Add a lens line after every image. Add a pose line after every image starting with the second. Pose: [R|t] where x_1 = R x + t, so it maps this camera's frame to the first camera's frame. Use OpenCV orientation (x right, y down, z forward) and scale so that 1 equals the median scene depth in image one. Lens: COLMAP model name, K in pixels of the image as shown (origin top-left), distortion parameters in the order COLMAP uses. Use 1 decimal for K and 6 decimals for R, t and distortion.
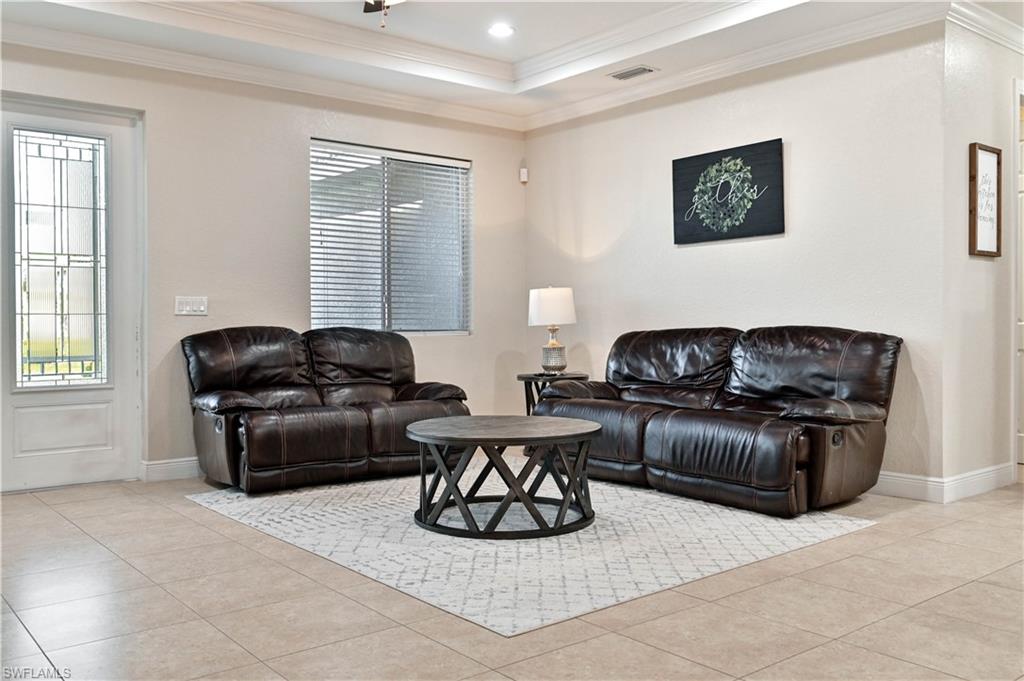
lens RADIAL K [[879.7, 0, 512.9], [0, 879.7, 339.1], [0, 0, 1]] dist [-0.003068, -0.008808]
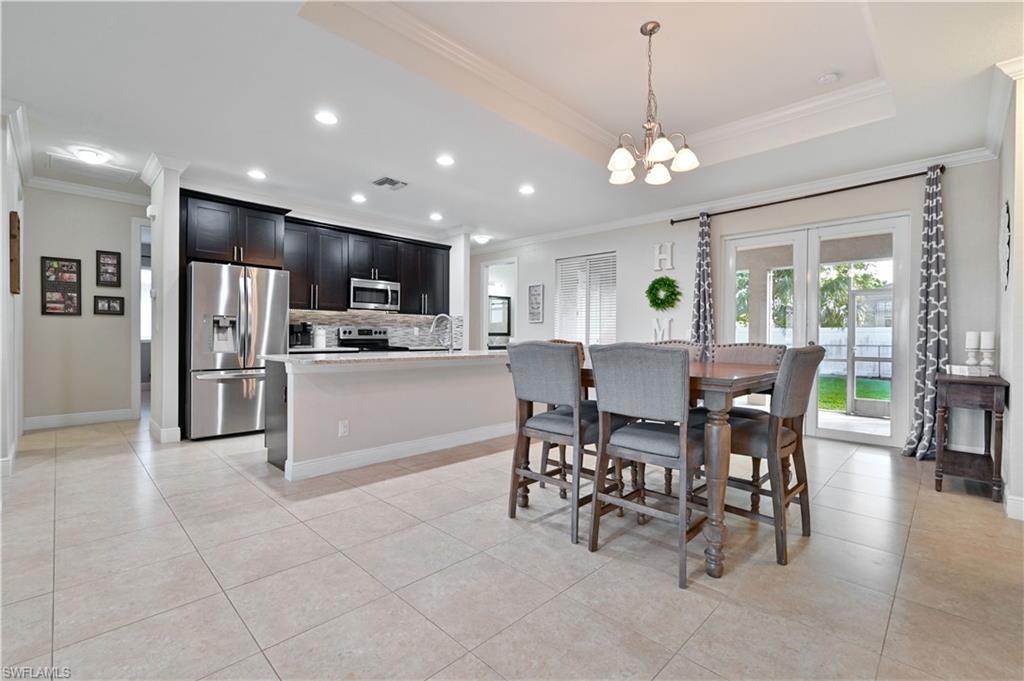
lens RADIAL K [[447.0, 0, 512.8], [0, 447.0, 338.0], [0, 0, 1]] dist [0.002094, -0.000938]
pose [[-0.116051, -0.001937, 0.993241, -0.241283], [0.012315, 0.999918, 0.003389, -0.014096], [-0.993167, 0.012625, -0.116018, 0.271084]]
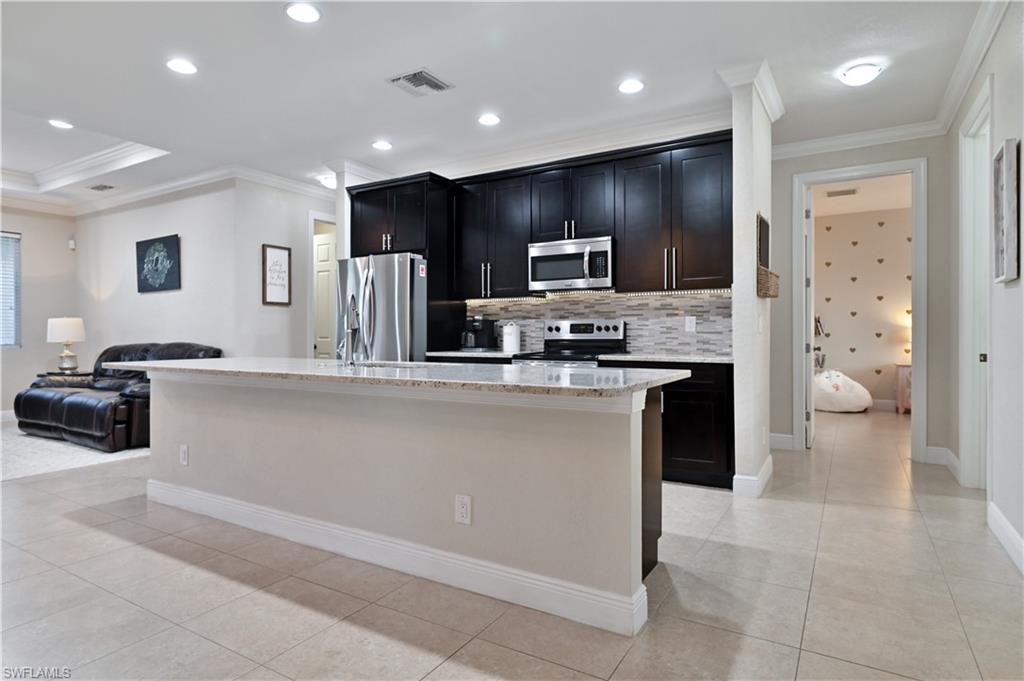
lens RADIAL K [[565.2, 0, 508.9], [0, 565.2, 338.6], [0, 0, 1]] dist [-0.001626, 0.000663]
pose [[0.940363, -0.002928, 0.340161, 0.544561], [0.007084, 0.999915, -0.010978, -0.005068], [-0.340100, 0.012733, 0.940303, -0.271860]]
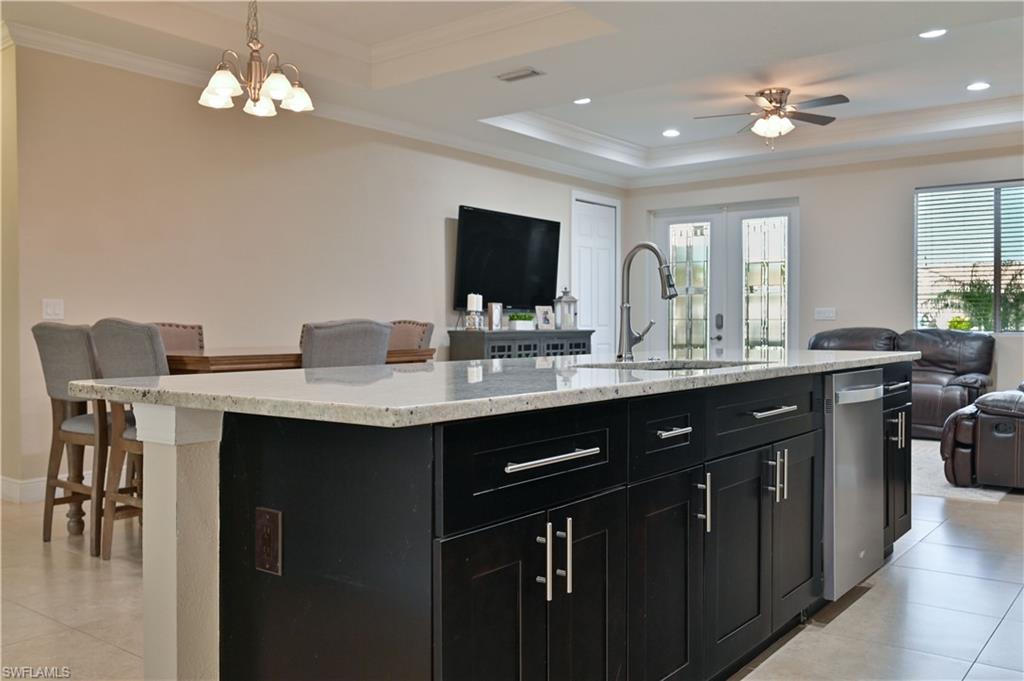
lens RADIAL K [[879.7, 0, 516.3], [0, 879.7, 331.4], [0, 0, 1]] dist [-0.003068, -0.008808]
pose [[0.239326, 0.010376, -0.970884, 1.081926], [-0.018022, 0.999818, 0.006243, -0.006743], [0.970772, 0.016003, 0.239470, 0.093514]]
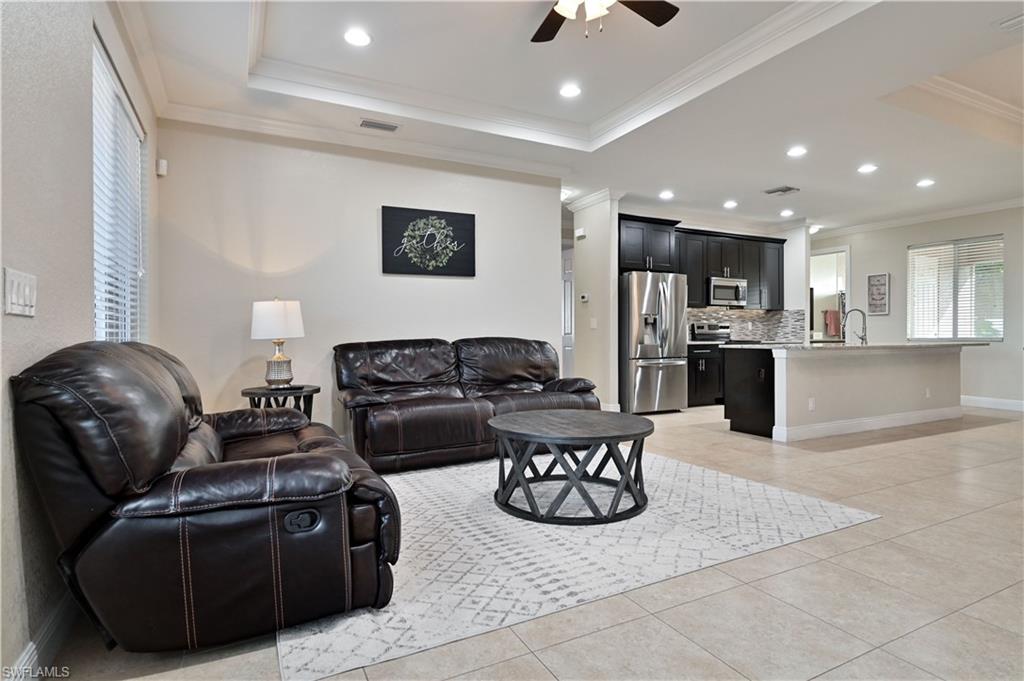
lens RADIAL K [[533.2, 0, 513.3], [0, 533.2, 337.6], [0, 0, 1]] dist [0.003471, 0.000794]
pose [[0.203696, -0.003918, 0.979026, -0.594841], [0.021632, 0.999766, -0.000499, -0.012510], [-0.978795, 0.021280, 0.203733, 0.754579]]
